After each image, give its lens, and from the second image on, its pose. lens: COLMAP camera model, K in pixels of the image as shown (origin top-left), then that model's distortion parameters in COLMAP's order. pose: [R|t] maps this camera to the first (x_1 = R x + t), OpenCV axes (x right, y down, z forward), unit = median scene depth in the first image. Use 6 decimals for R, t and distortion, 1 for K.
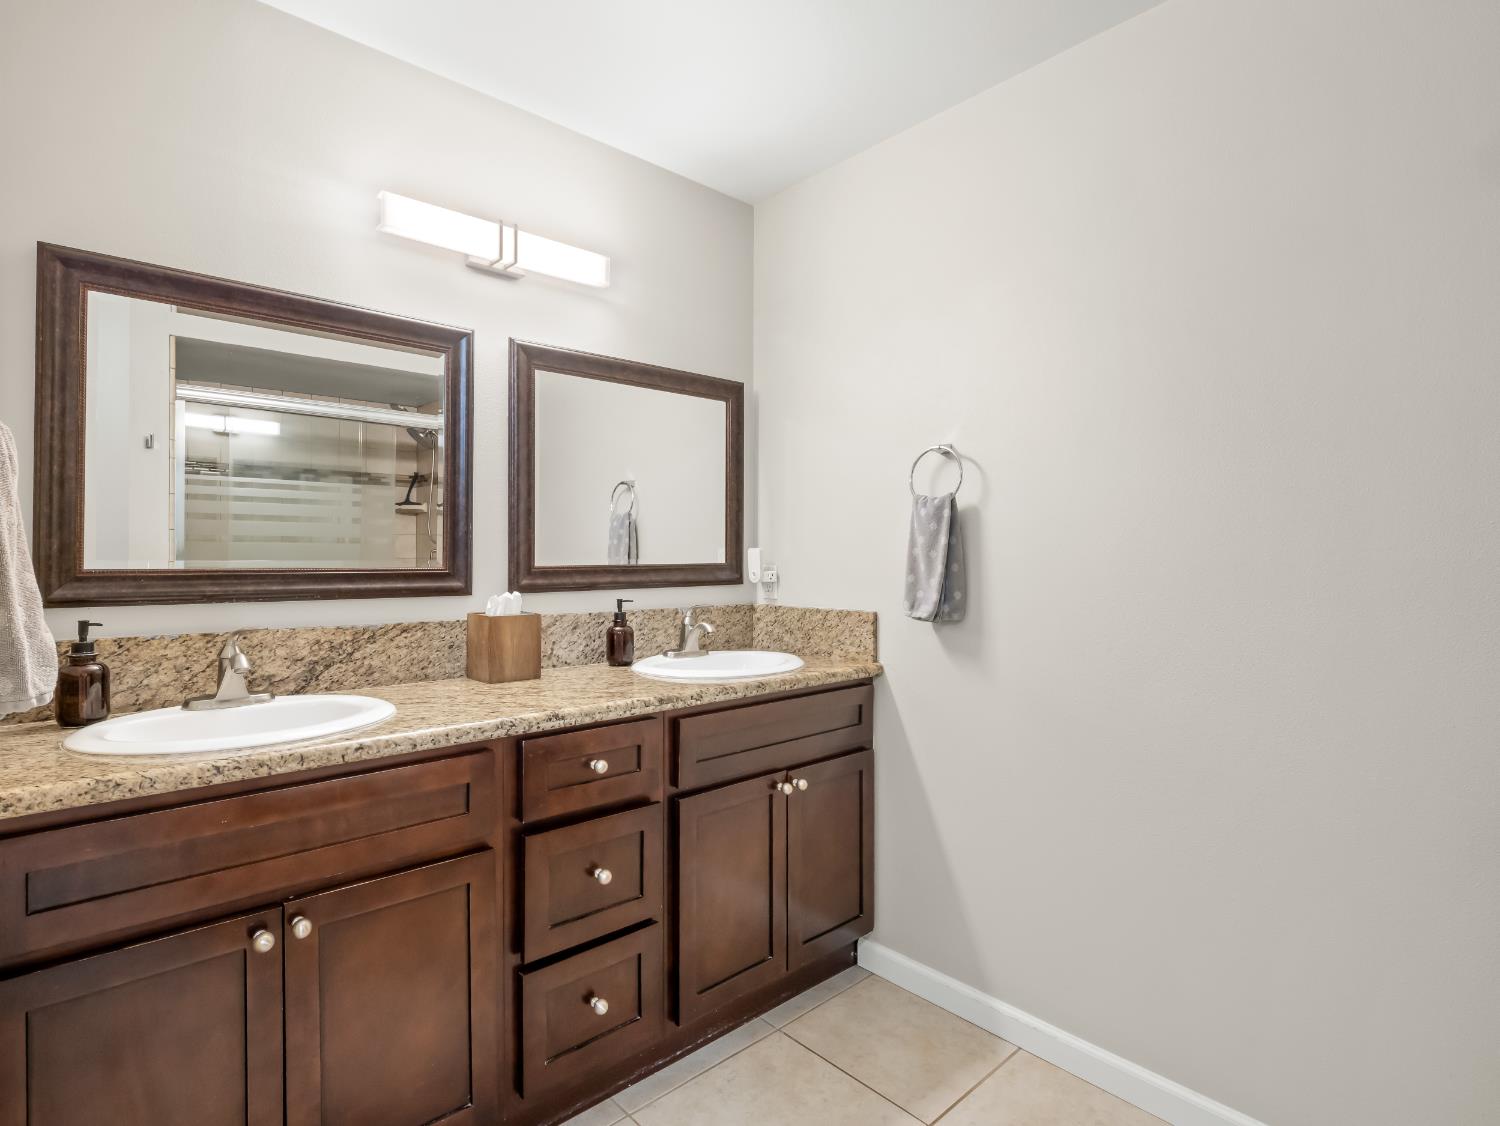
lens RADIAL K [[762.4, 0, 756.3], [0, 762.4, 559.8], [0, 0, 1]] dist [-0.013895, -0.000880]
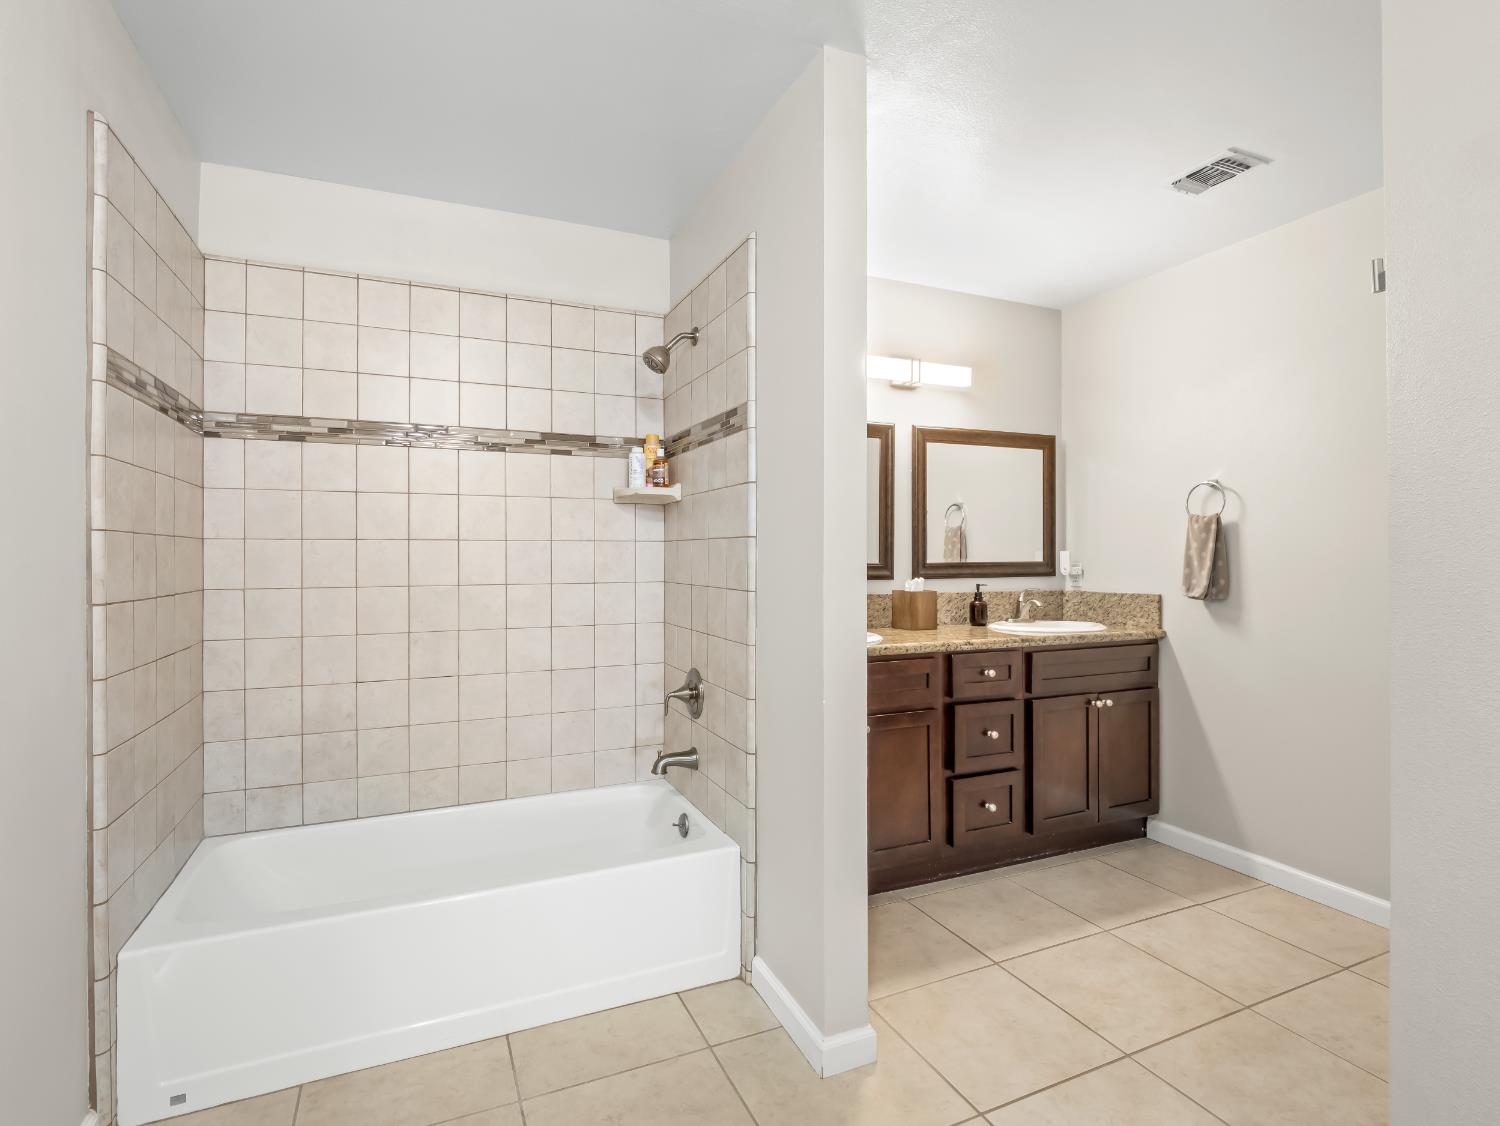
lens RADIAL K [[762.4, 0, 740.9], [0, 762.4, 556.1], [0, 0, 1]] dist [-0.013895, -0.000880]
pose [[0.943879, -0.003209, -0.330275, -0.133247], [0.000474, 0.999965, -0.008362, 0.008016], [0.330290, 0.007736, 0.943848, -0.703548]]
